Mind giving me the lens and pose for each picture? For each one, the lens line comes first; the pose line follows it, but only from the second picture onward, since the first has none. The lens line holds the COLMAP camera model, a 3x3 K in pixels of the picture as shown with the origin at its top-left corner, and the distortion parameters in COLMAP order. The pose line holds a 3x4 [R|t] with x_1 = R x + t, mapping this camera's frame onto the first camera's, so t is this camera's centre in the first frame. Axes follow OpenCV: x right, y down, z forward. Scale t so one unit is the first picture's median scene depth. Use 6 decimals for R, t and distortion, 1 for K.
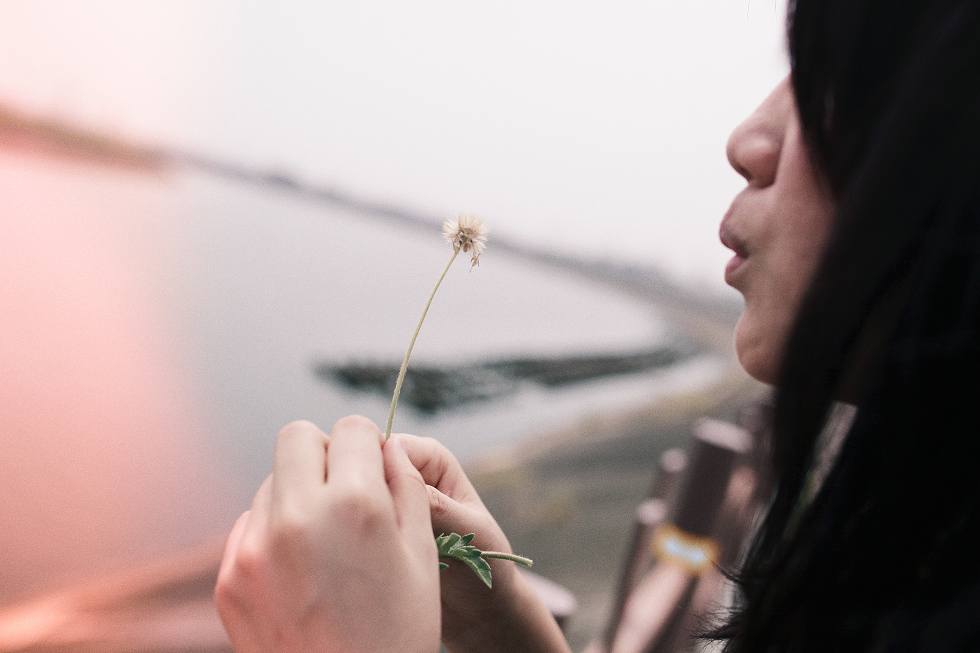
lens RADIAL K [[884.1, 0, 488.3], [0, 884.1, 308.8], [0, 0, 1]] dist [-0.002323, 0.002267]
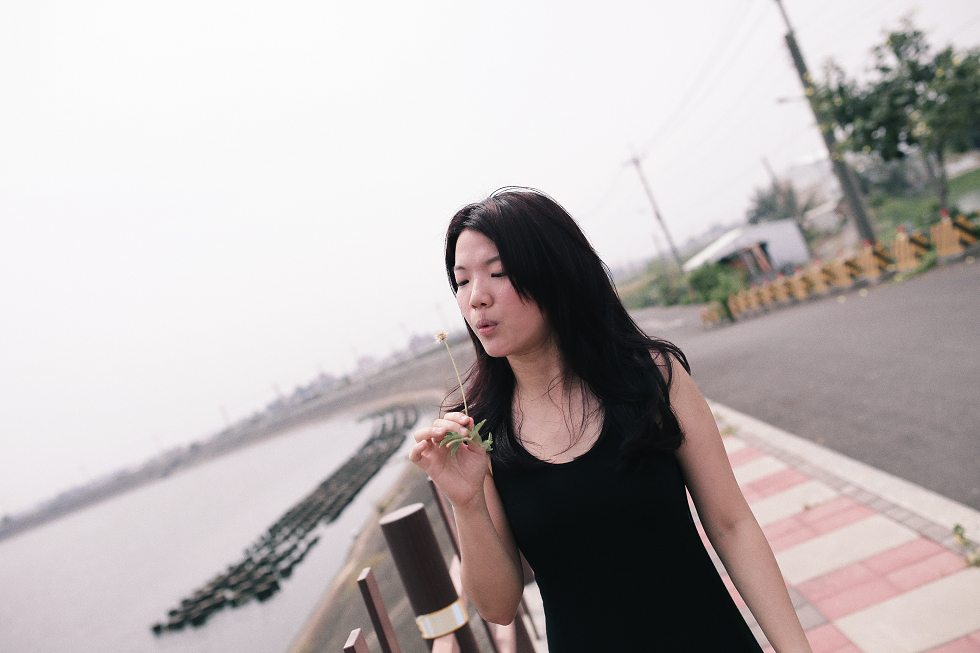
lens RADIAL K [[884.1, 0, 488.3], [0, 884.1, 308.8], [0, 0, 1]] dist [-0.002323, 0.002267]
pose [[0.740133, -0.553288, 0.382198, -0.083432], [0.598009, 0.801486, 0.002214, -0.006240], [-0.307552, 0.226920, 0.924078, -0.205496]]
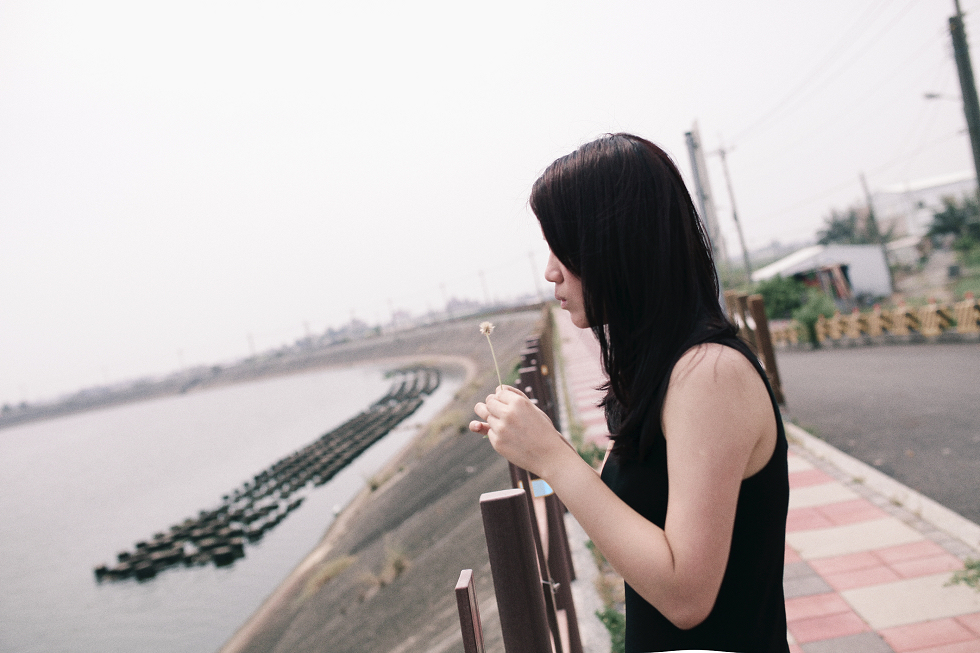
lens RADIAL K [[884.1, 0, 488.3], [0, 884.1, 308.8], [0, 0, 1]] dist [-0.002323, 0.002267]
pose [[0.843728, -0.422688, 0.330844, -0.029648], [0.446428, 0.894807, 0.004715, -0.004633], [-0.298034, 0.143720, 0.943674, -0.058484]]
